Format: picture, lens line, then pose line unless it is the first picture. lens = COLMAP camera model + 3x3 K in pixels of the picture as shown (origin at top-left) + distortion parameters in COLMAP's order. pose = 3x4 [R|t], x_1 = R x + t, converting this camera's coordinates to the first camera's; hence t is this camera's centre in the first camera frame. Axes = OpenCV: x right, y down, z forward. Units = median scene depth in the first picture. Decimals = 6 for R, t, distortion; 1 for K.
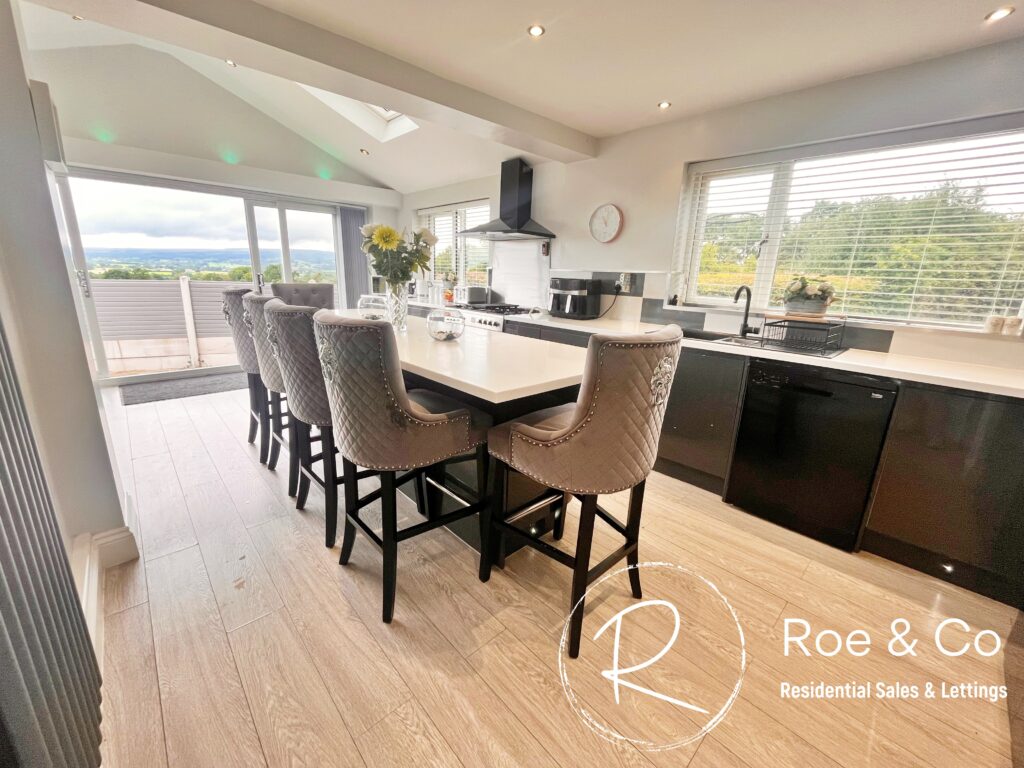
lens RADIAL K [[415.2, 0, 511.4], [0, 415.2, 381.0], [0, 0, 1]] dist [-0.003599, 0.000528]
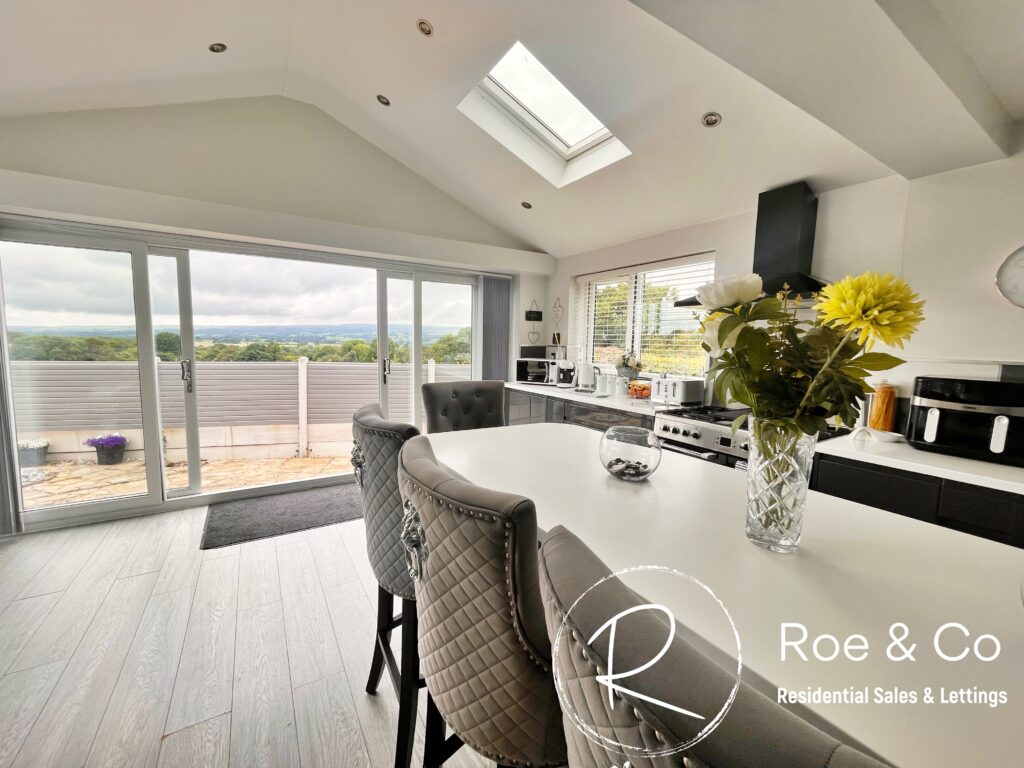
lens RADIAL K [[415.2, 0, 511.6], [0, 415.2, 381.6], [0, 0, 1]] dist [-0.003599, 0.000528]
pose [[0.980994, 0.006465, -0.193928, -0.207050], [-0.037596, 0.986838, -0.157281, -0.095956], [0.190359, 0.161582, 0.968326, 0.270346]]
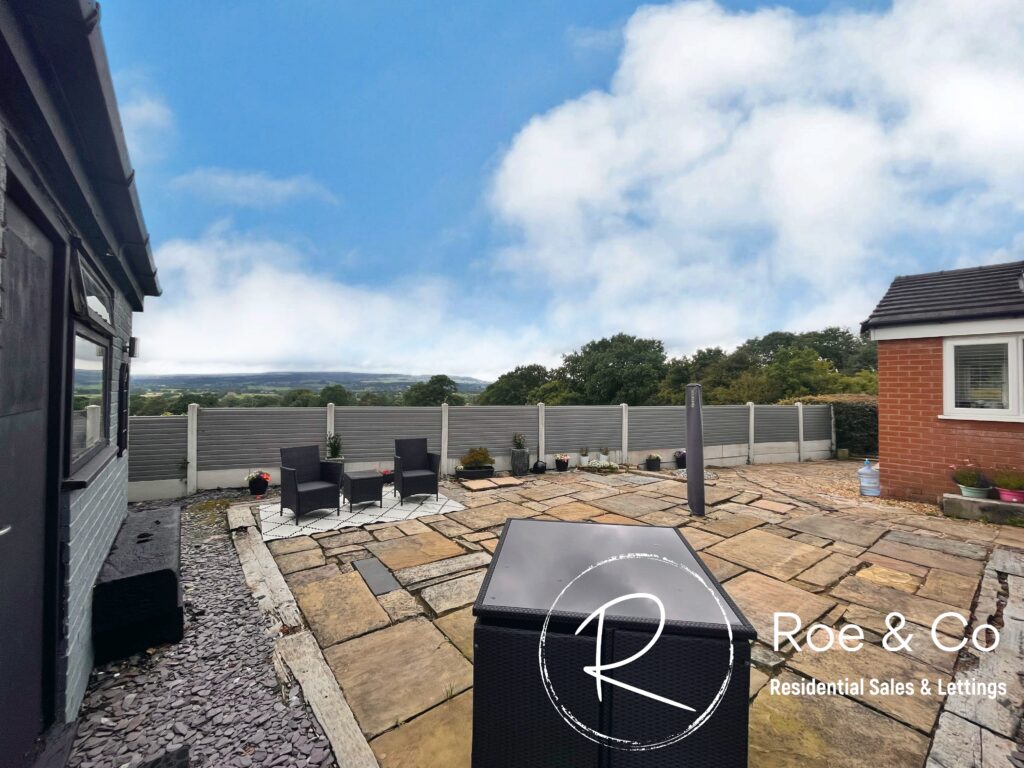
lens RADIAL K [[415.2, 0, 509.3], [0, 415.2, 370.9], [0, 0, 1]] dist [-0.003599, 0.000528]
pose [[0.998938, -0.023419, -0.039684, -2.129711], [0.010701, 0.955573, -0.294561, 0.103900], [0.044820, 0.293823, 0.954808, -0.721347]]
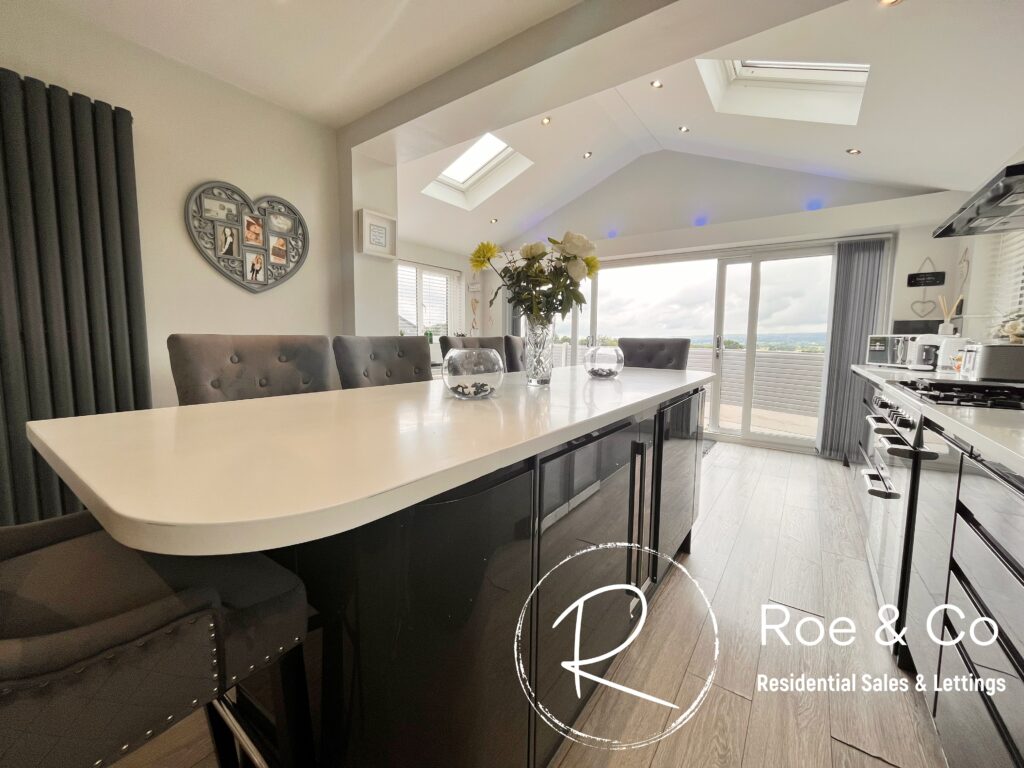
lens RADIAL K [[415.2, 0, 508.5], [0, 415.2, 381.9], [0, 0, 1]] dist [-0.003599, 0.000528]
pose [[0.194342, 0.070770, -0.978378, 0.193629], [-0.252545, 0.967382, 0.019810, -0.061671], [0.947867, 0.243235, 0.205876, 0.387451]]
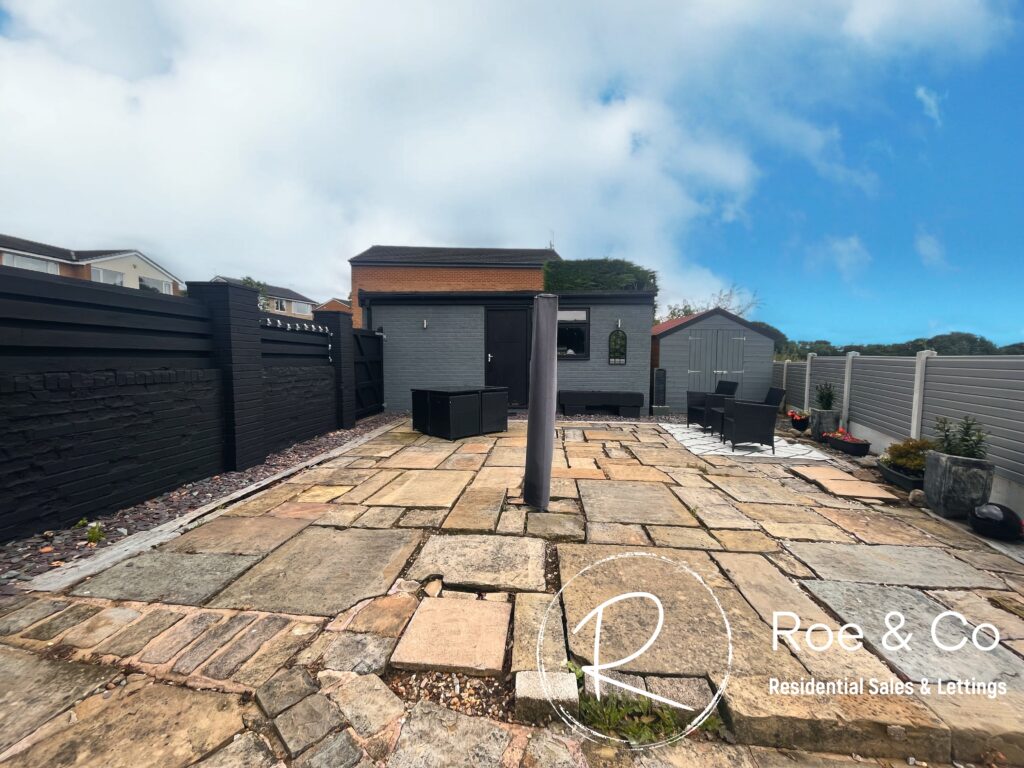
lens RADIAL K [[415.2, 0, 510.2], [0, 415.2, 379.6], [0, 0, 1]] dist [-0.003599, 0.000528]
pose [[-0.688442, 0.004362, -0.725279, -1.226325], [-0.213739, 0.954354, 0.208623, -0.166001], [0.693083, 0.298645, -0.656085, 0.717669]]
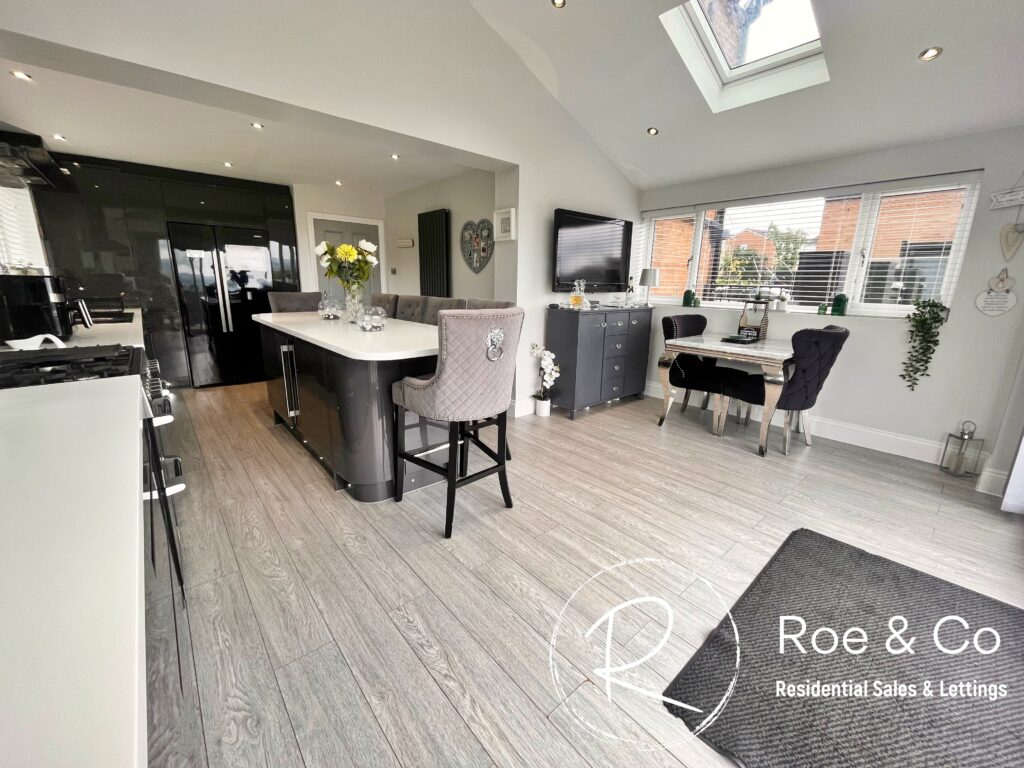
lens RADIAL K [[415.2, 0, 509.8], [0, 415.2, 380.7], [0, 0, 1]] dist [-0.003599, 0.000528]
pose [[-0.997682, -0.061789, 0.028495, -0.388828], [-0.041116, 0.881127, 0.471089, -0.283387], [-0.054216, 0.468826, -0.881625, 1.040536]]
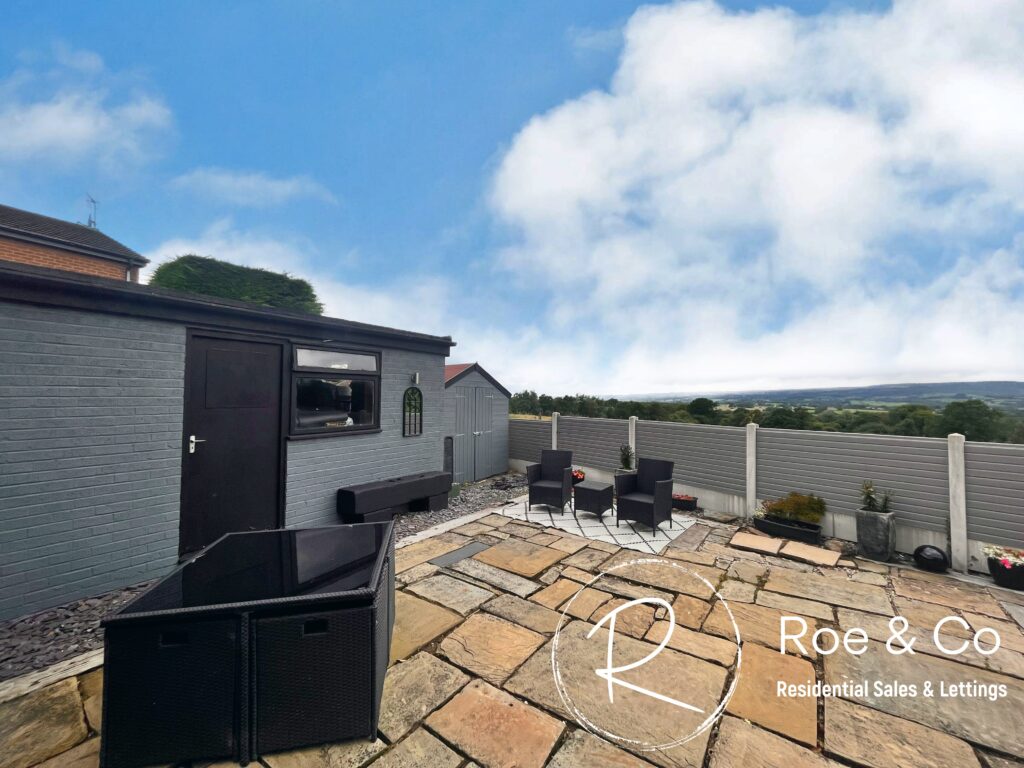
lens RADIAL K [[415.2, 0, 512.9], [0, 415.2, 377.8], [0, 0, 1]] dist [-0.003599, 0.000528]
pose [[0.270122, -0.072781, -0.960071, -1.518851], [-0.246613, 0.958646, -0.142059, -0.027819], [0.930707, 0.275139, 0.241002, -0.167509]]
